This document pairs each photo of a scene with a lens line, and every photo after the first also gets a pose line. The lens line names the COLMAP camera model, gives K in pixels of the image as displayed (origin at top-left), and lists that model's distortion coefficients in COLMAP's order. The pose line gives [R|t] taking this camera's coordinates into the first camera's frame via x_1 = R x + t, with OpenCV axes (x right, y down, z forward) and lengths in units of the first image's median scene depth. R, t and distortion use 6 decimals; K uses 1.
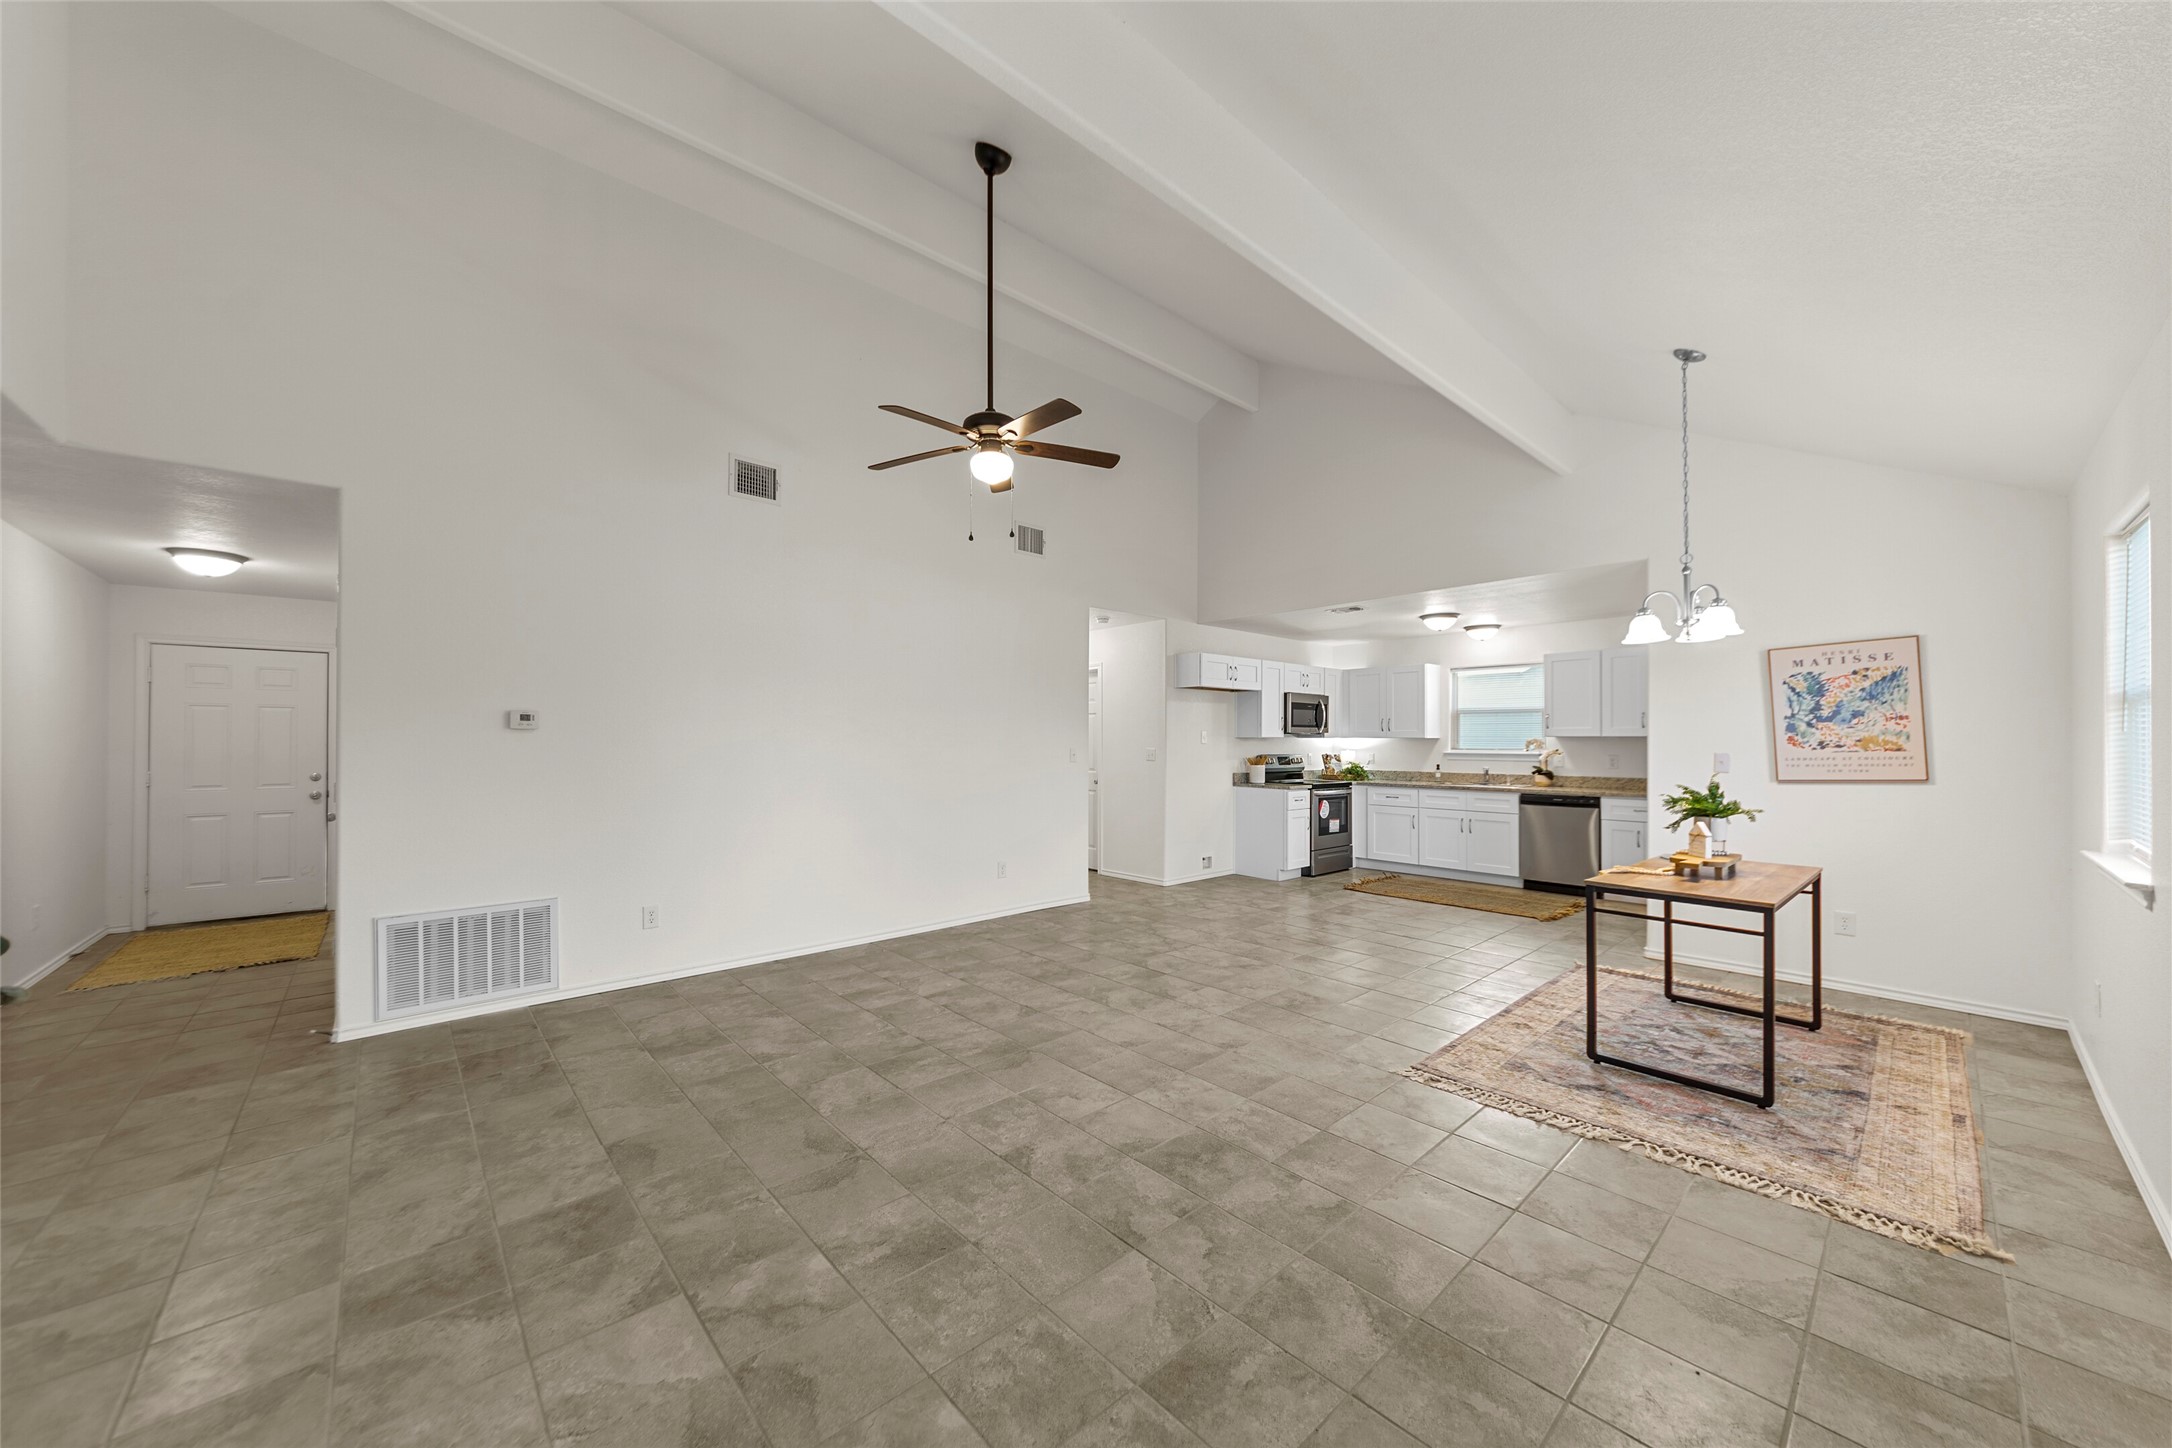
lens RADIAL K [[775.5, 0, 1086.0], [0, 775.5, 741.8], [0, 0, 1]] dist [0.001339, 0.000122]
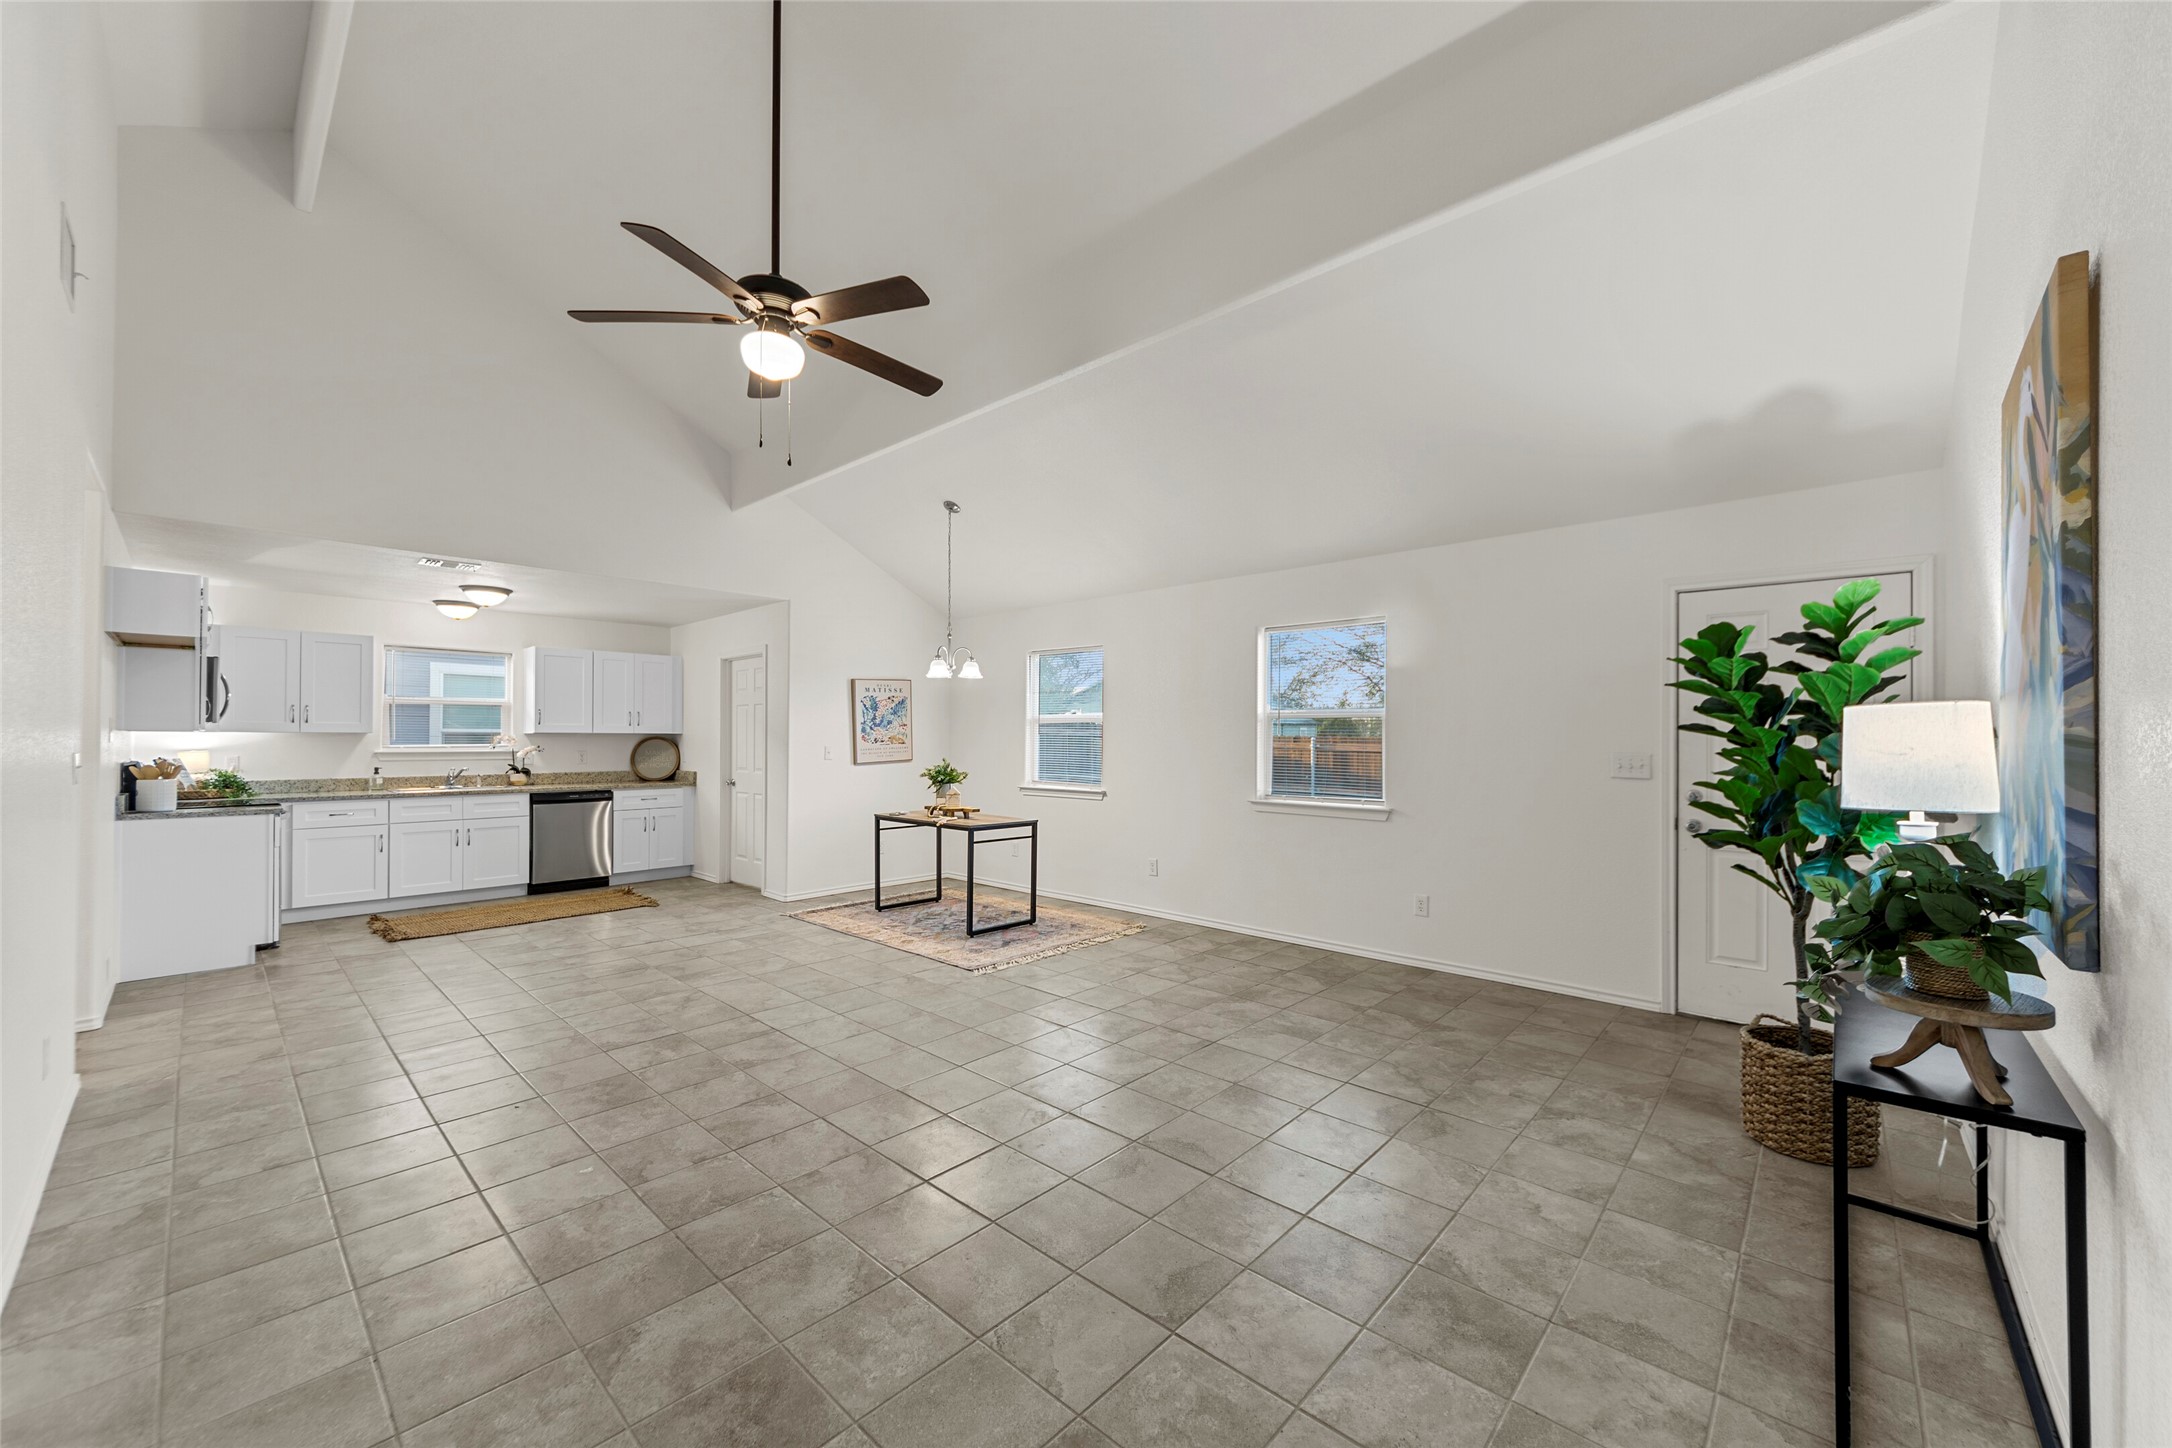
lens RADIAL K [[822.8, 0, 1090.1], [0, 822.8, 736.3], [0, 0, 1]] dist [0.002098, -0.000237]
pose [[-0.093106, 0.001696, 0.995655, -0.859795], [-0.001348, 0.999997, -0.001830, -0.002313], [-0.995655, -0.001513, -0.093104, 0.734171]]
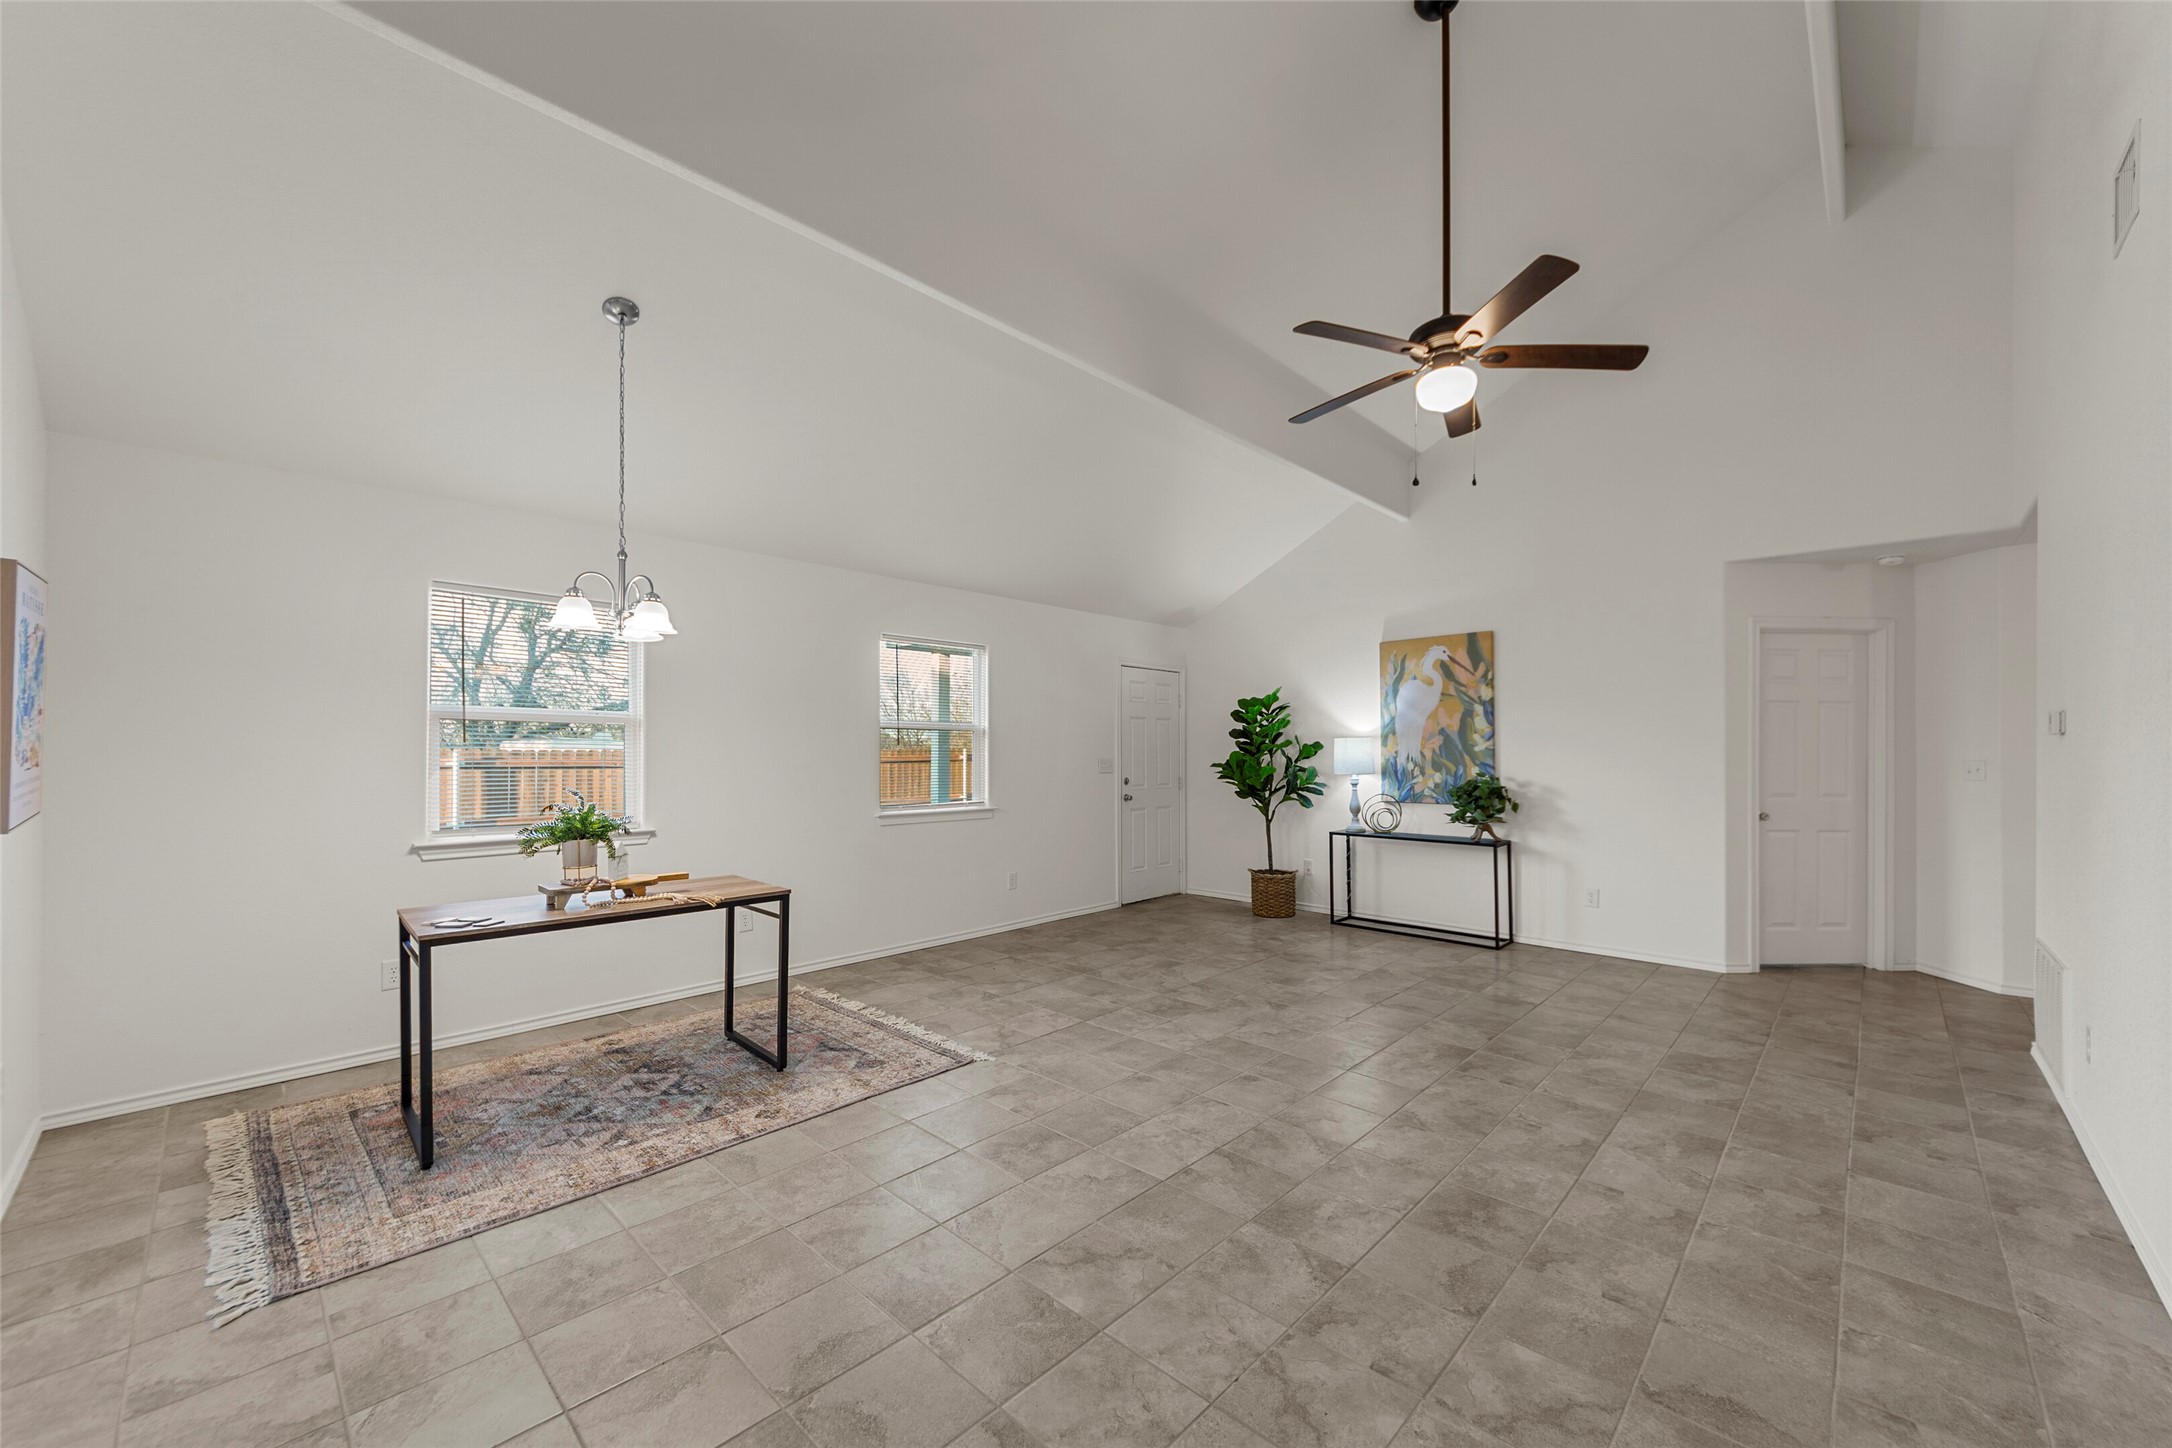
lens RADIAL K [[831.0, 0, 1097.1], [0, 831.0, 750.7], [0, 0, 1]] dist [0.001216, 0.000084]
pose [[-0.996639, -0.000341, -0.081914, 0.271446], [-0.000548, 0.999997, 0.002500, -0.002149], [0.081913, 0.002536, -0.996636, 1.687520]]
